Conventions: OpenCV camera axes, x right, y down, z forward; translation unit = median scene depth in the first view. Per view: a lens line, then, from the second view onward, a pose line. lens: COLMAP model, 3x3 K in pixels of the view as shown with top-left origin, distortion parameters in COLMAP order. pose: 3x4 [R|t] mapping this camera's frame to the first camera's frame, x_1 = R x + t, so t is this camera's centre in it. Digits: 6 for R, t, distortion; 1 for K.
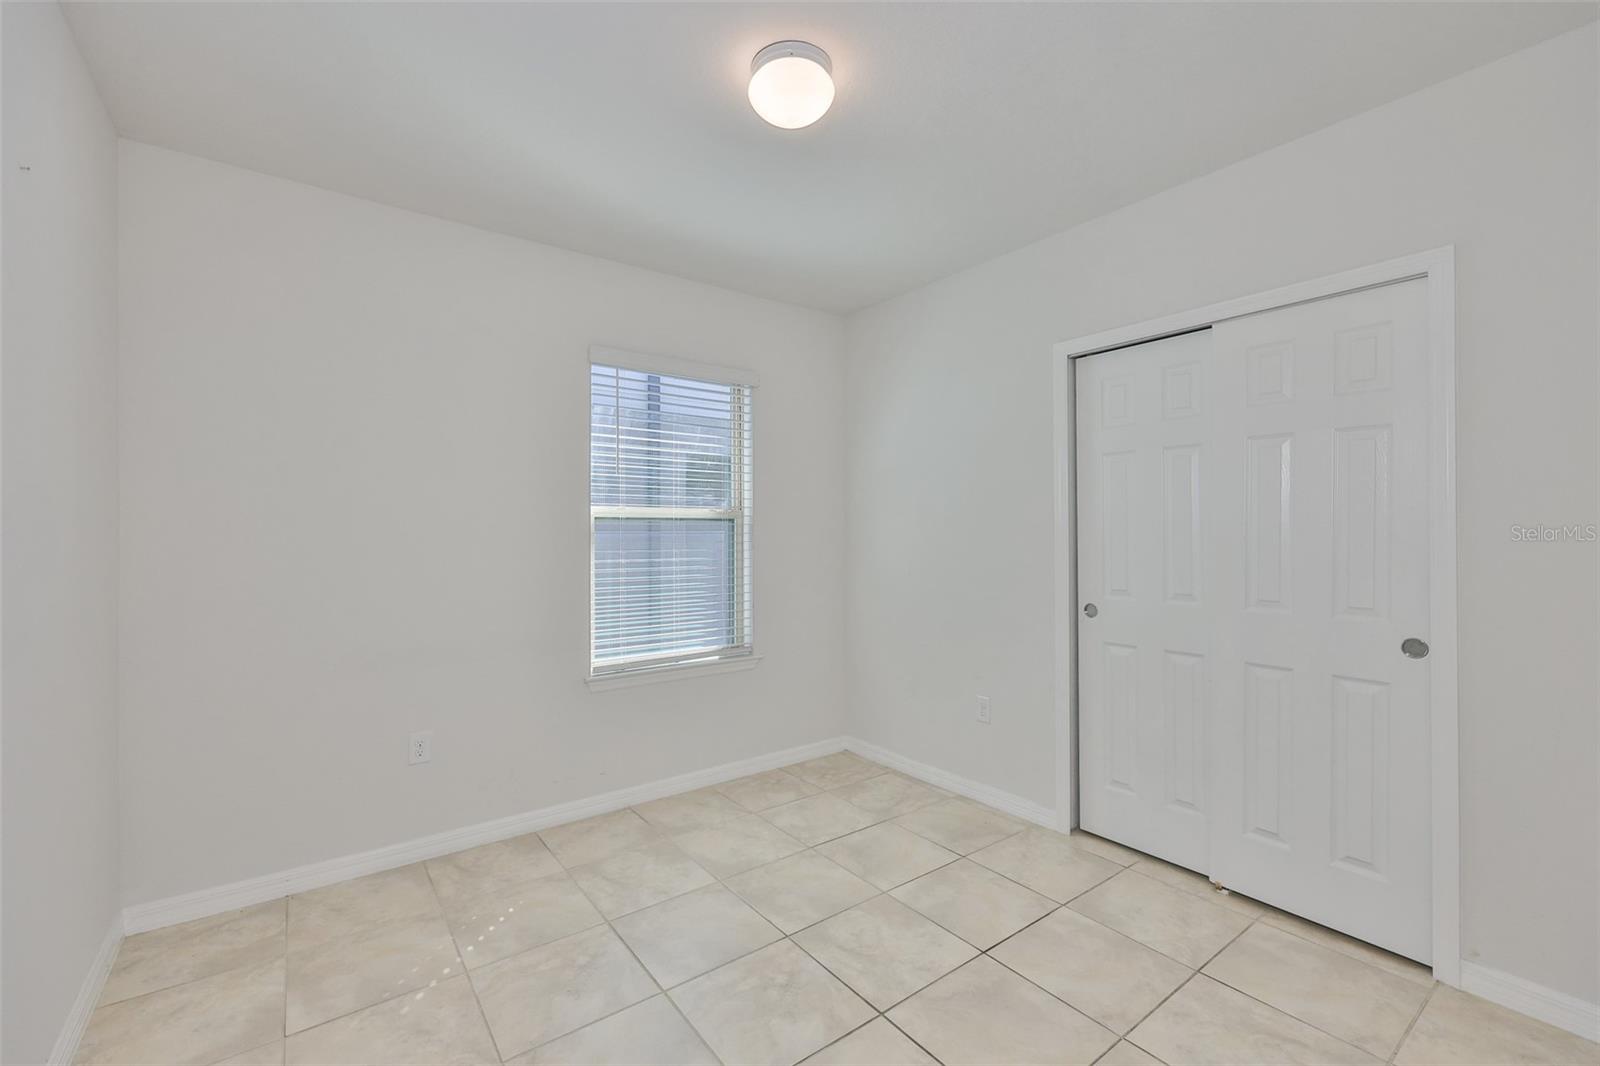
lens RADIAL K [[675.9, 0, 800.4], [0, 675.9, 523.1], [0, 0, 1]] dist [-0.005086, -0.000694]
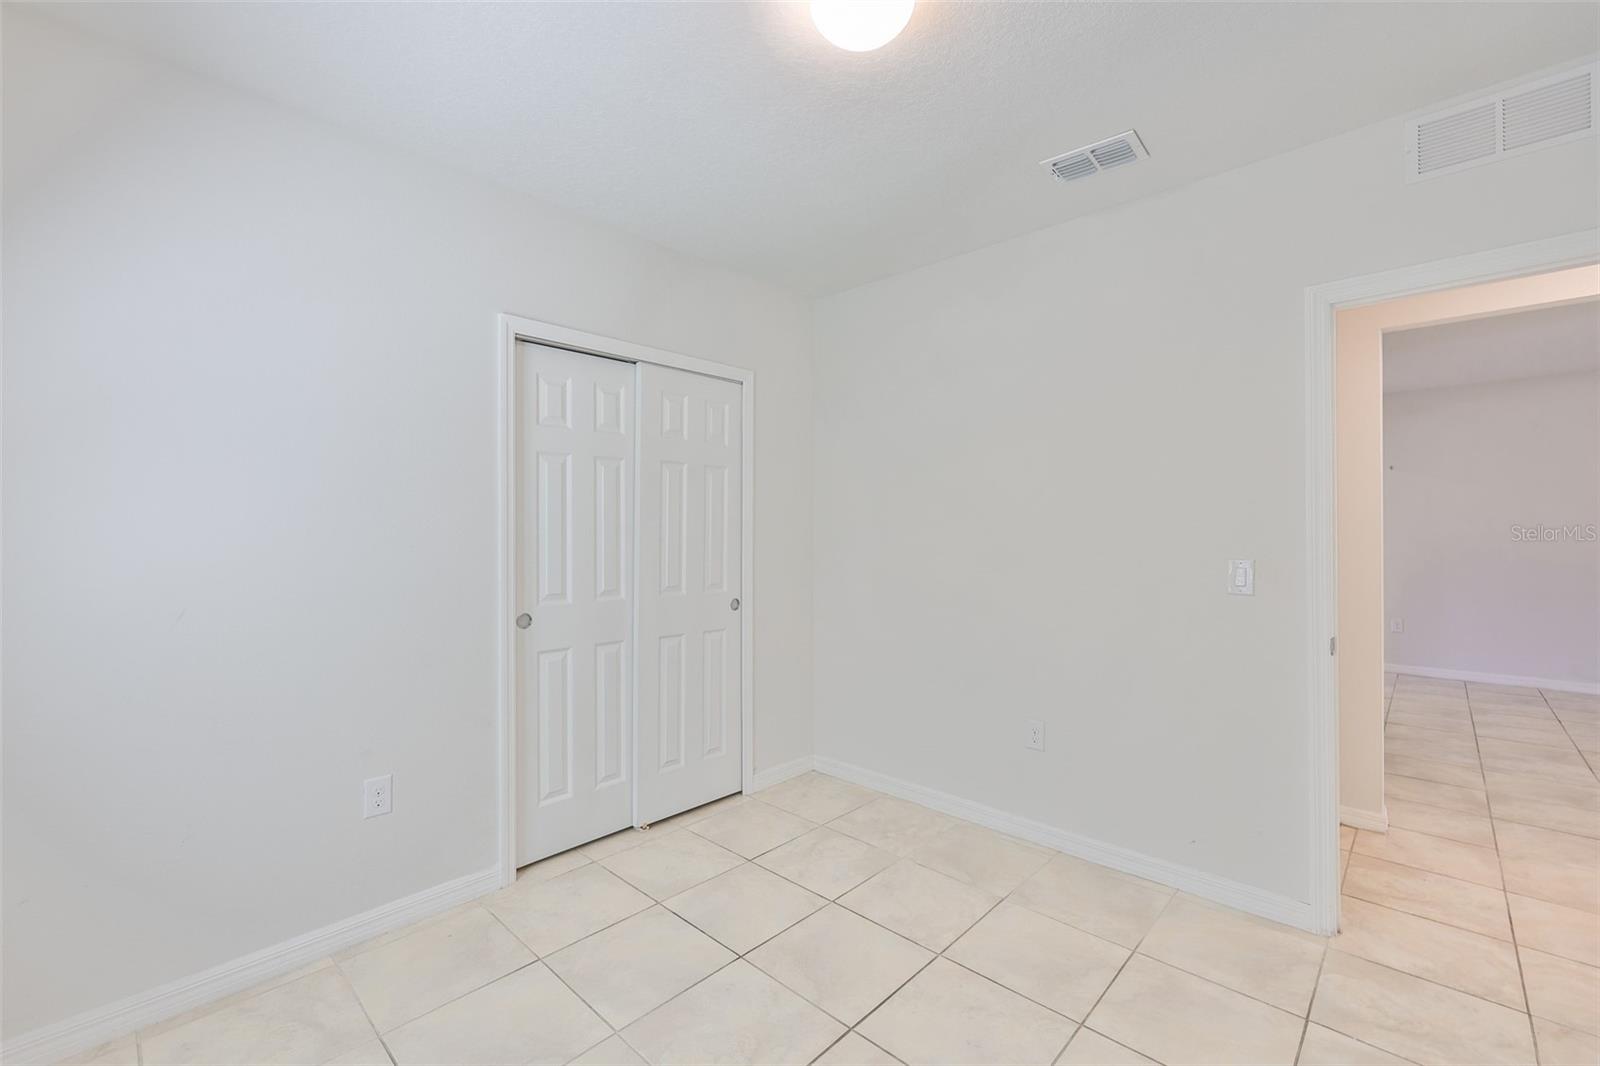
lens RADIAL K [[675.9, 0, 799.6], [0, 675.9, 525.7], [0, 0, 1]] dist [-0.005086, -0.000694]
pose [[-0.174145, 0.009142, 0.984678, -0.641177], [-0.012895, 0.999850, -0.011564, 0.006847], [-0.984636, -0.014711, -0.174001, 0.956796]]
